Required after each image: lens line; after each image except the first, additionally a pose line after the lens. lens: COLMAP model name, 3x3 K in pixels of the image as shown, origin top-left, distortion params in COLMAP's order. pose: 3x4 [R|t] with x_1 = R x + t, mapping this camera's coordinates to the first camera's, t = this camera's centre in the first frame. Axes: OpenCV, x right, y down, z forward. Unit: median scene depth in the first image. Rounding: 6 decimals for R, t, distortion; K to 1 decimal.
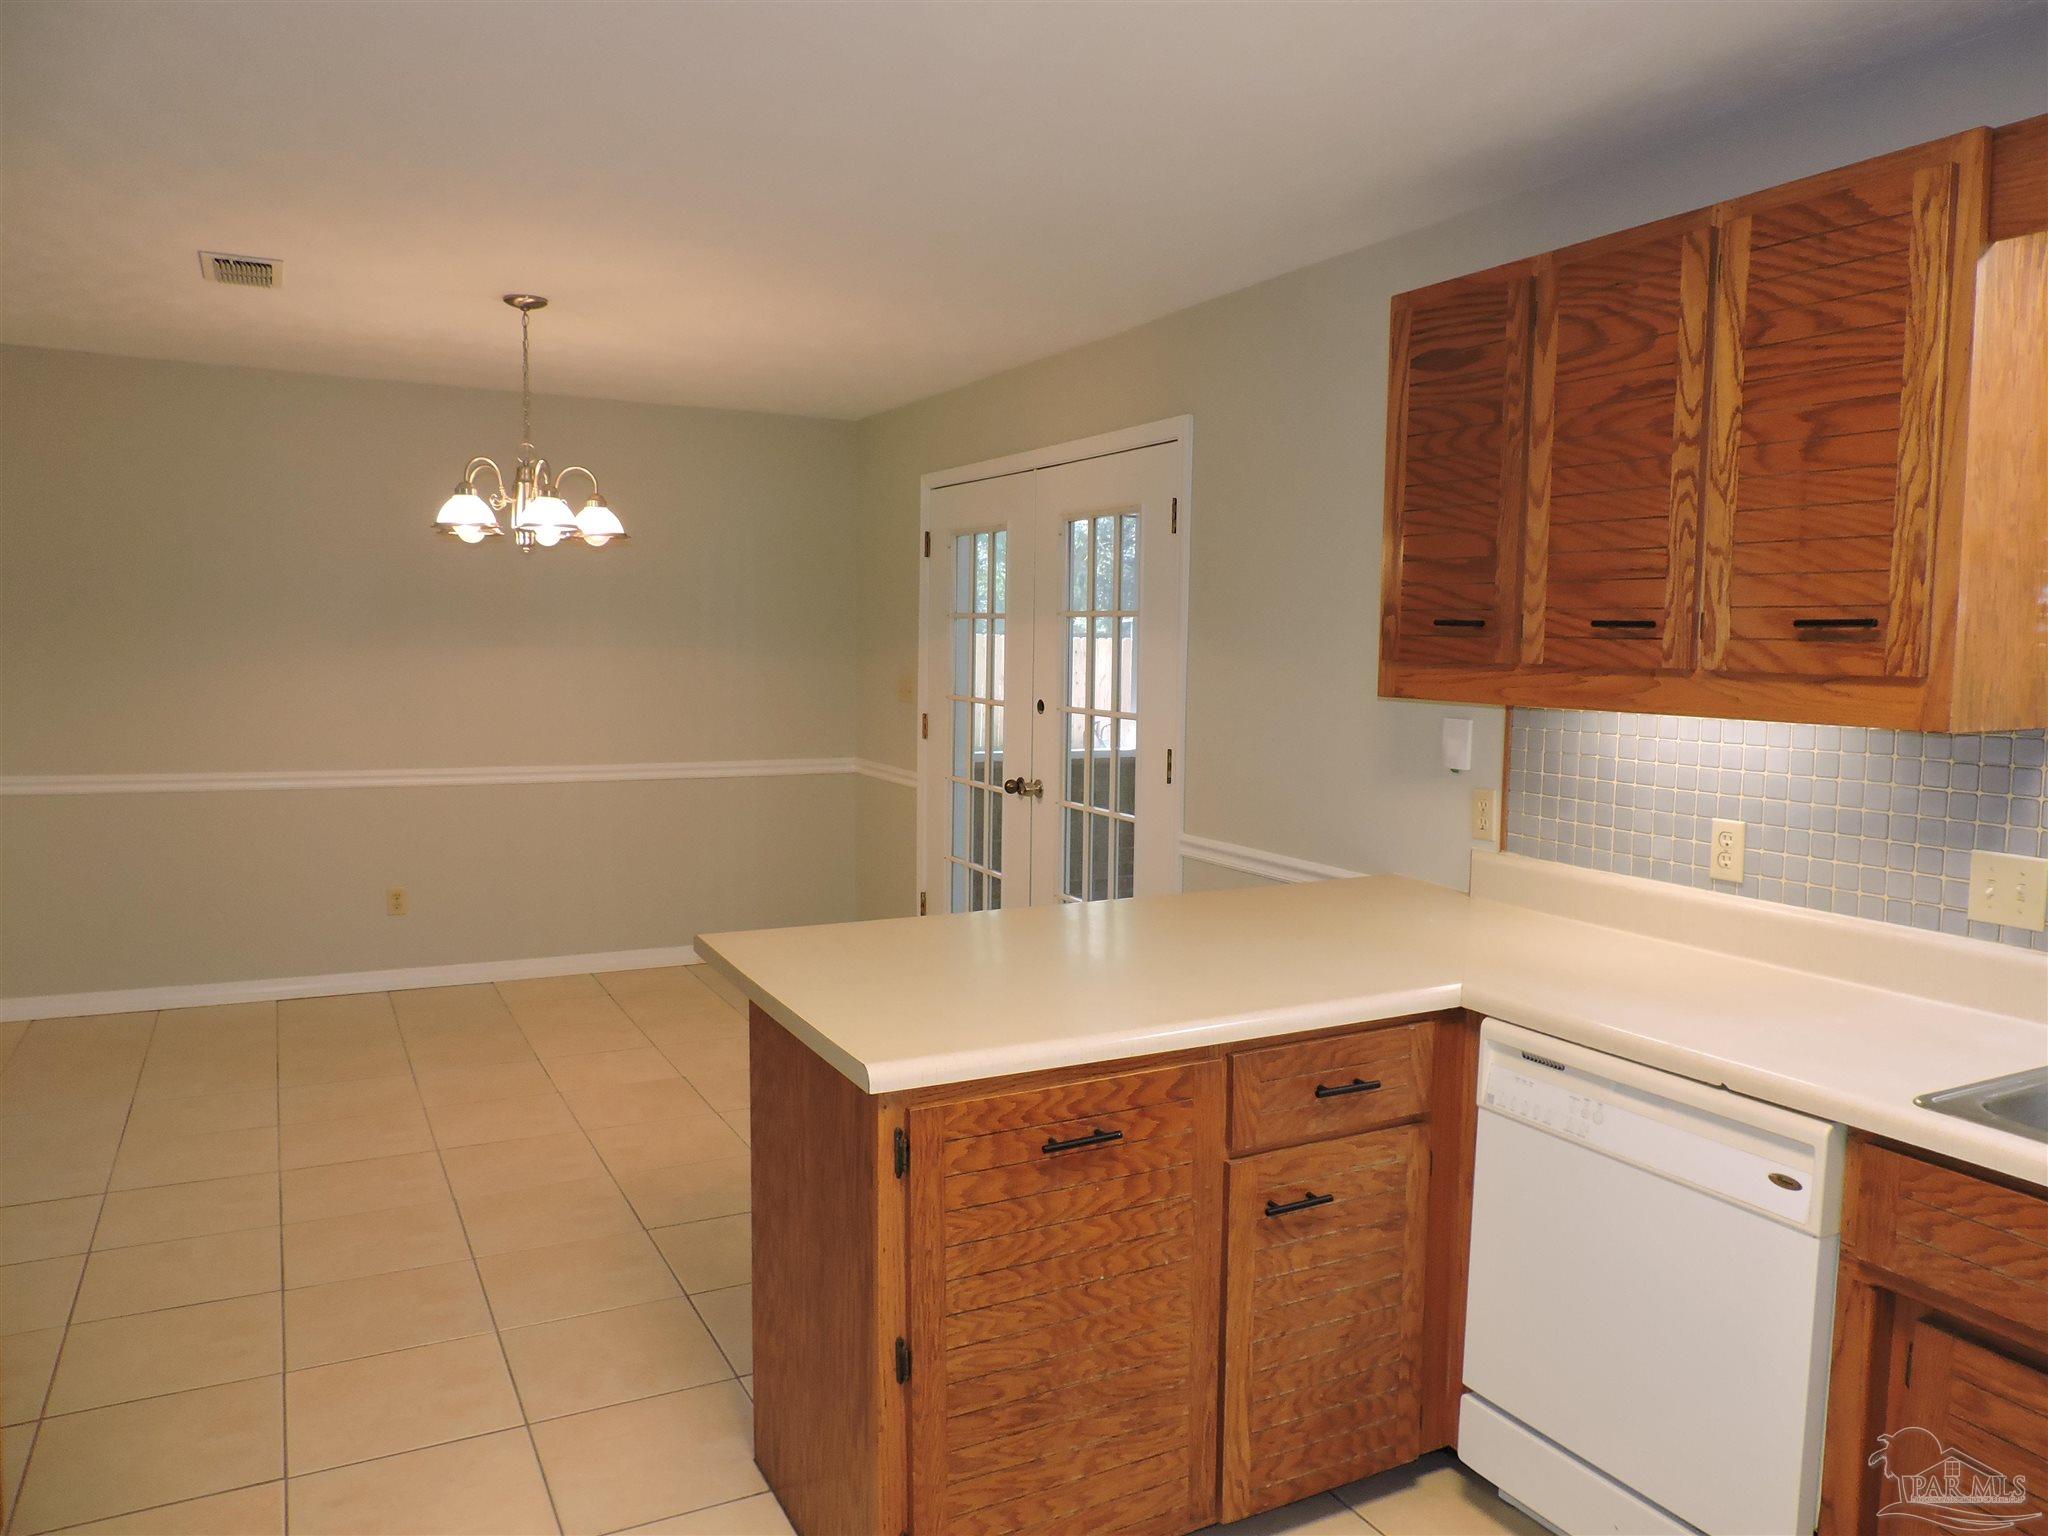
lens RADIAL K [[1448.4, 0, 1029.5], [0, 1448.4, 775.2], [0, 0, 1]] dist [-0.029331, -0.001473]
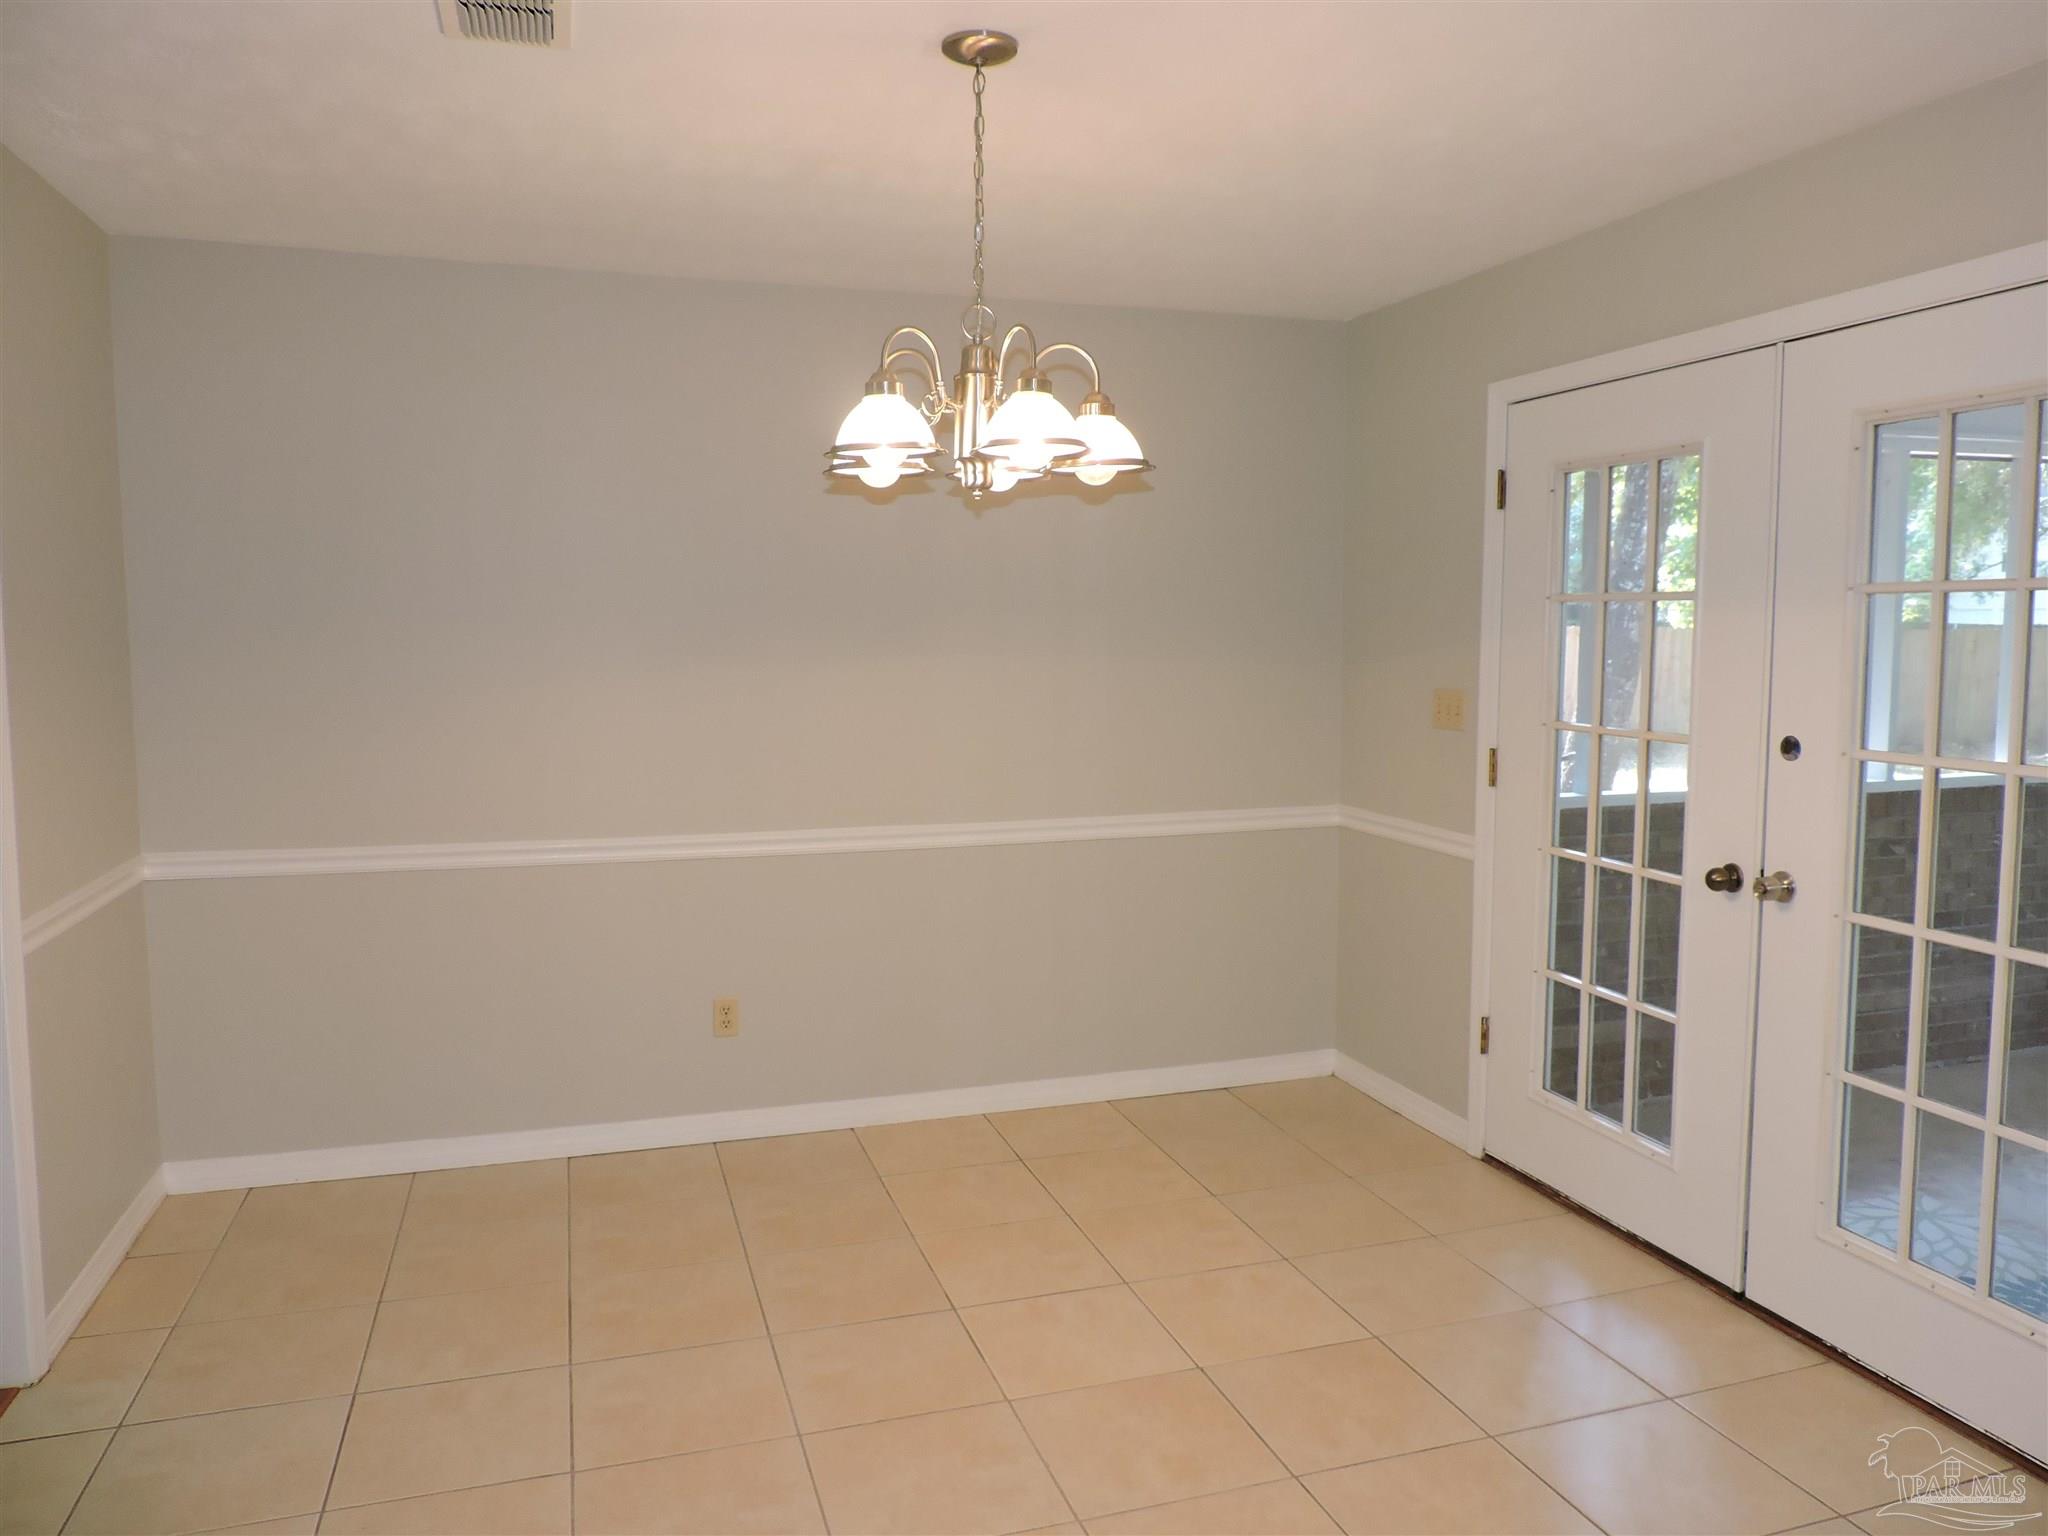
lens RADIAL K [[1448.4, 0, 1029.5], [0, 1448.4, 775.2], [0, 0, 1]] dist [-0.029331, -0.001473]
pose [[0.985760, -0.003934, -0.168111, -0.195367], [0.004931, 0.999973, 0.005515, -0.040362], [0.168084, -0.006266, 0.985753, 0.368039]]
